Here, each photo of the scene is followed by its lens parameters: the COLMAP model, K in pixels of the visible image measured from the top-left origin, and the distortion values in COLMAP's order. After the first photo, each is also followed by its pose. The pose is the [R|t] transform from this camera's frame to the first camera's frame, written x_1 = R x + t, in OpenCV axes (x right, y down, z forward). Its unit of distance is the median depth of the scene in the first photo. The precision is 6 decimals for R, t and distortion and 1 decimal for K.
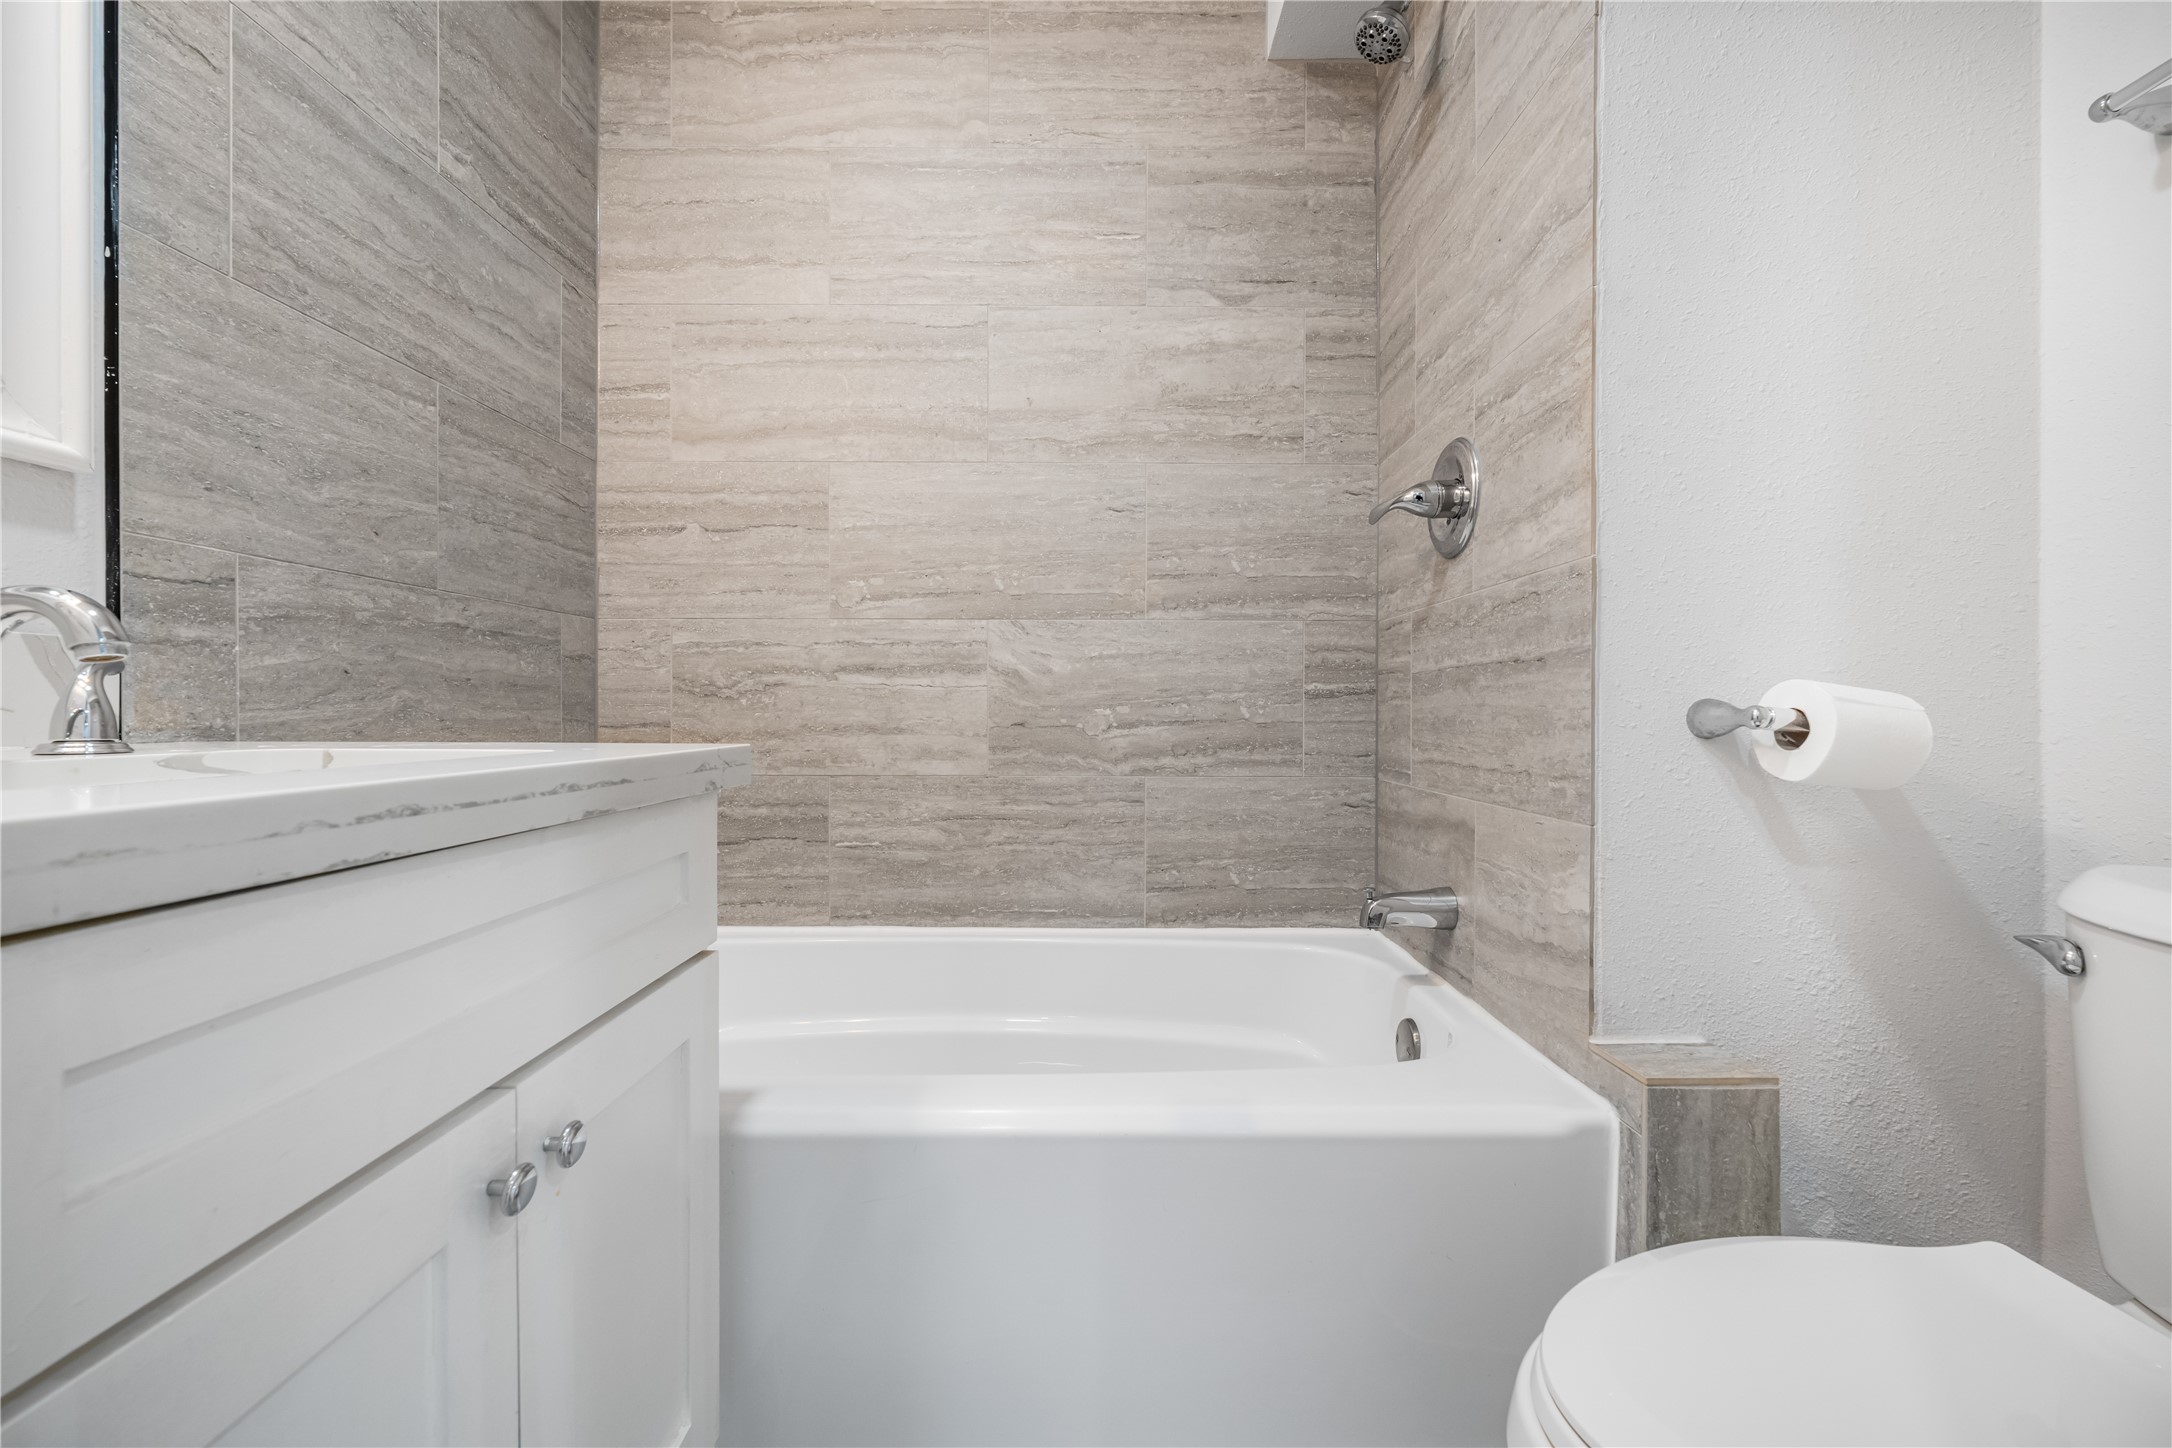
lens RADIAL K [[889.3, 0, 1108.6], [0, 889.3, 718.5], [0, 0, 1]] dist [0.003839, -0.001302]
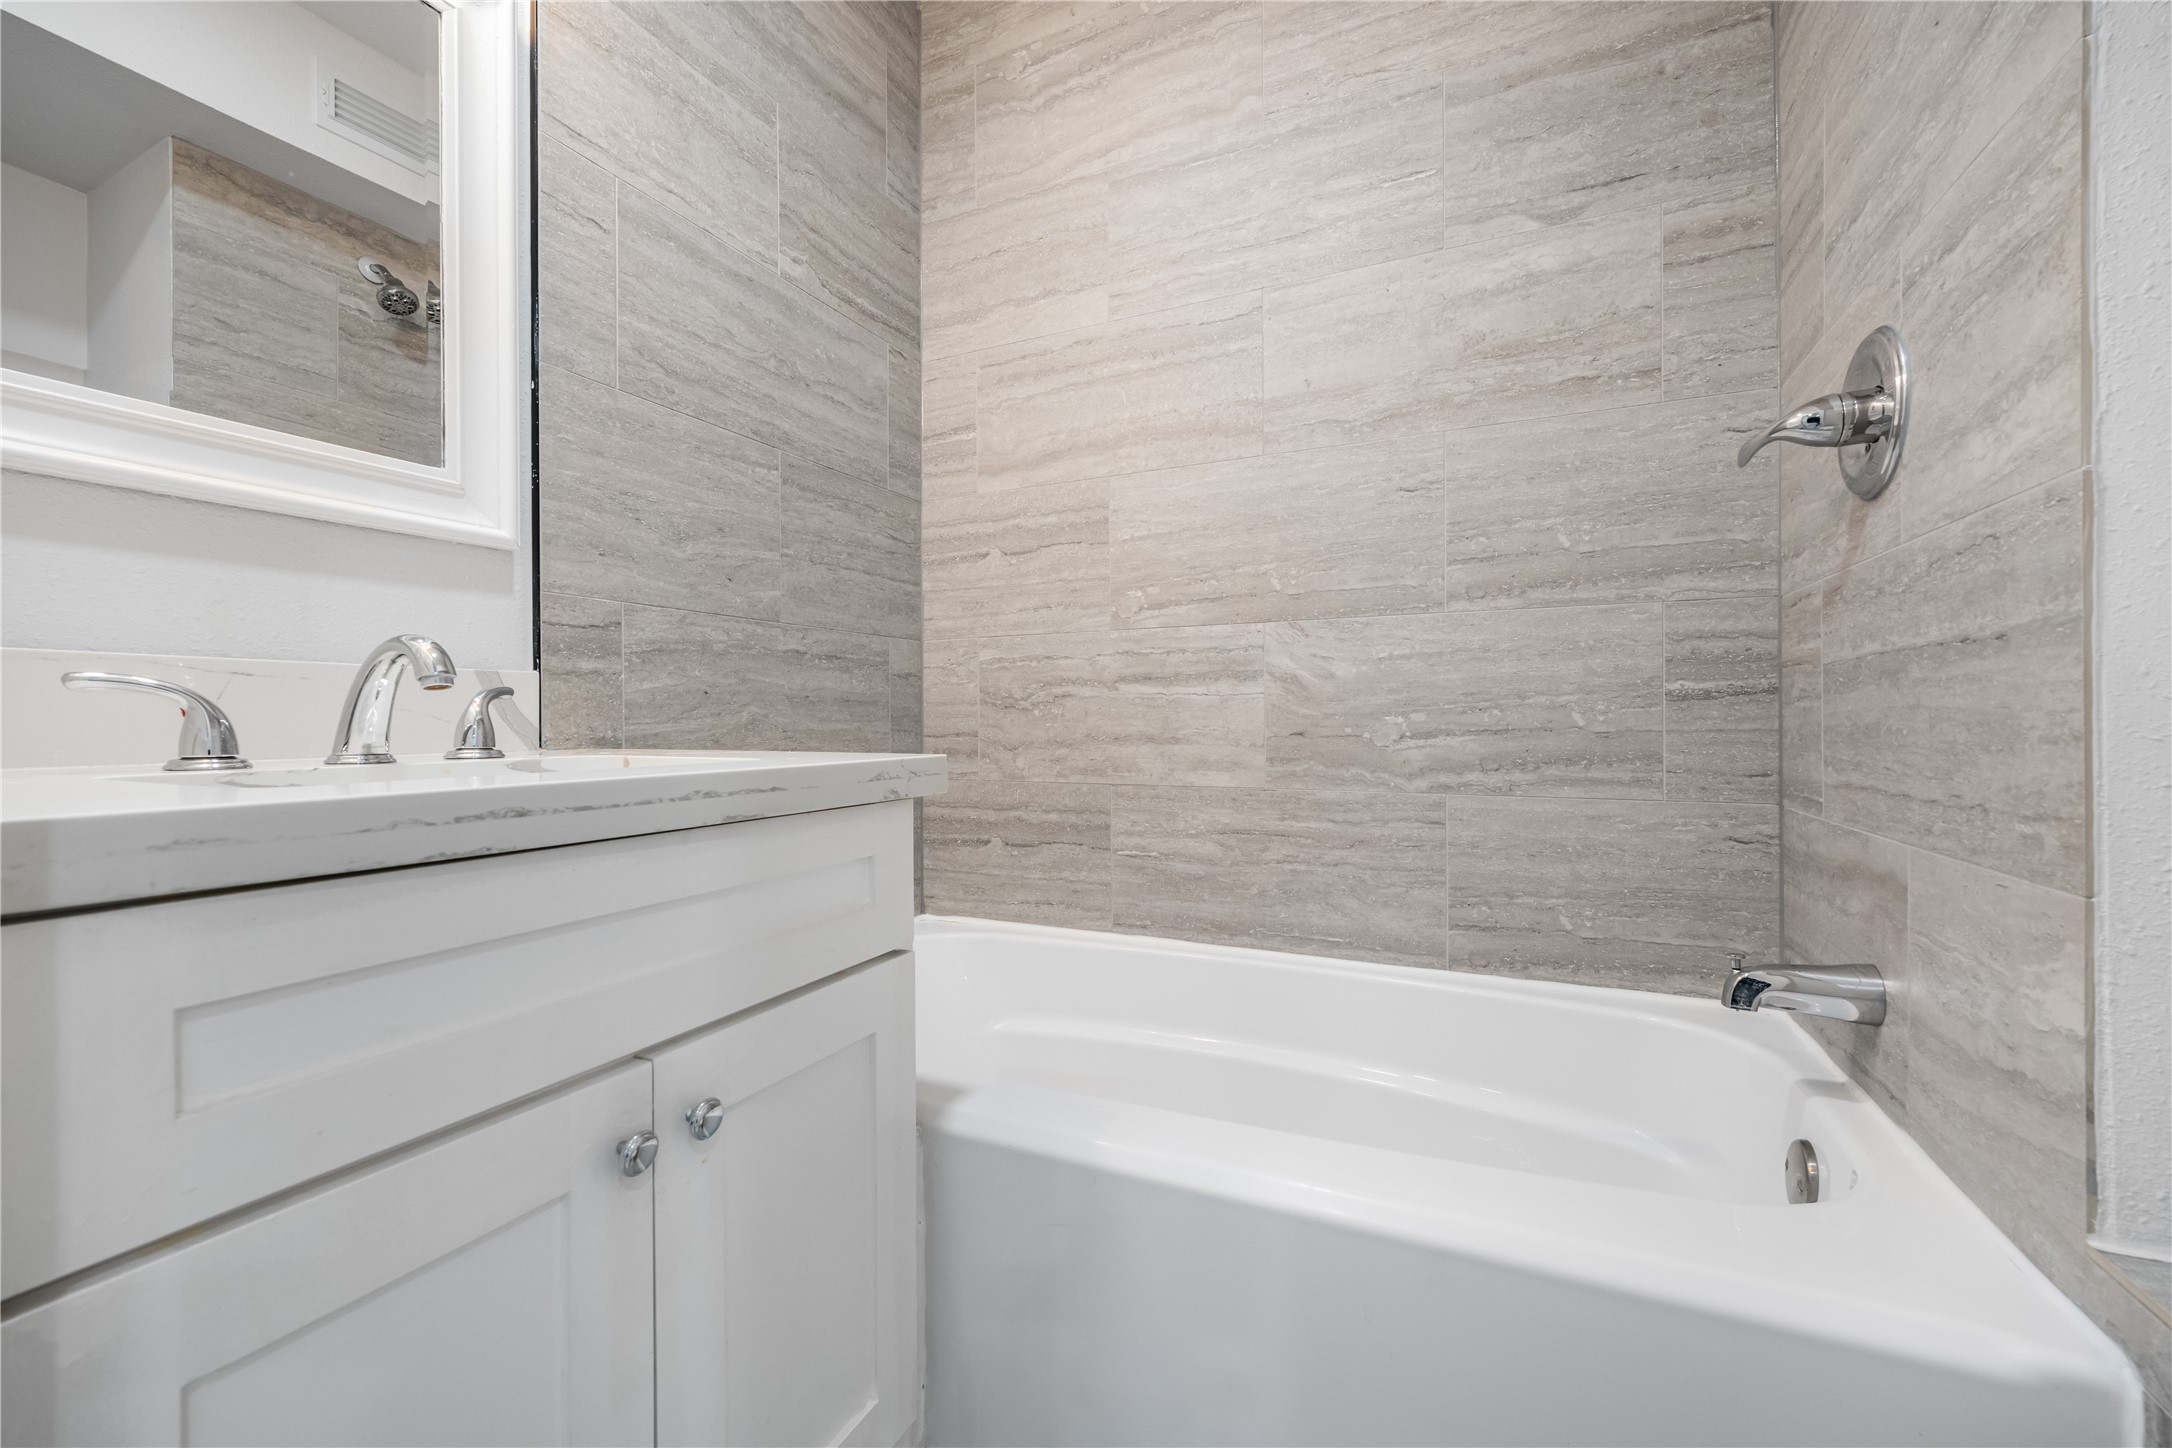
lens RADIAL K [[889.3, 0, 1083.0], [0, 889.3, 724.4], [0, 0, 1]] dist [0.003839, -0.001302]
pose [[0.901074, -0.004815, -0.433639, 0.110077], [0.003667, 0.999987, -0.003483, -0.001263], [0.433650, 0.001548, 0.901080, 0.078831]]
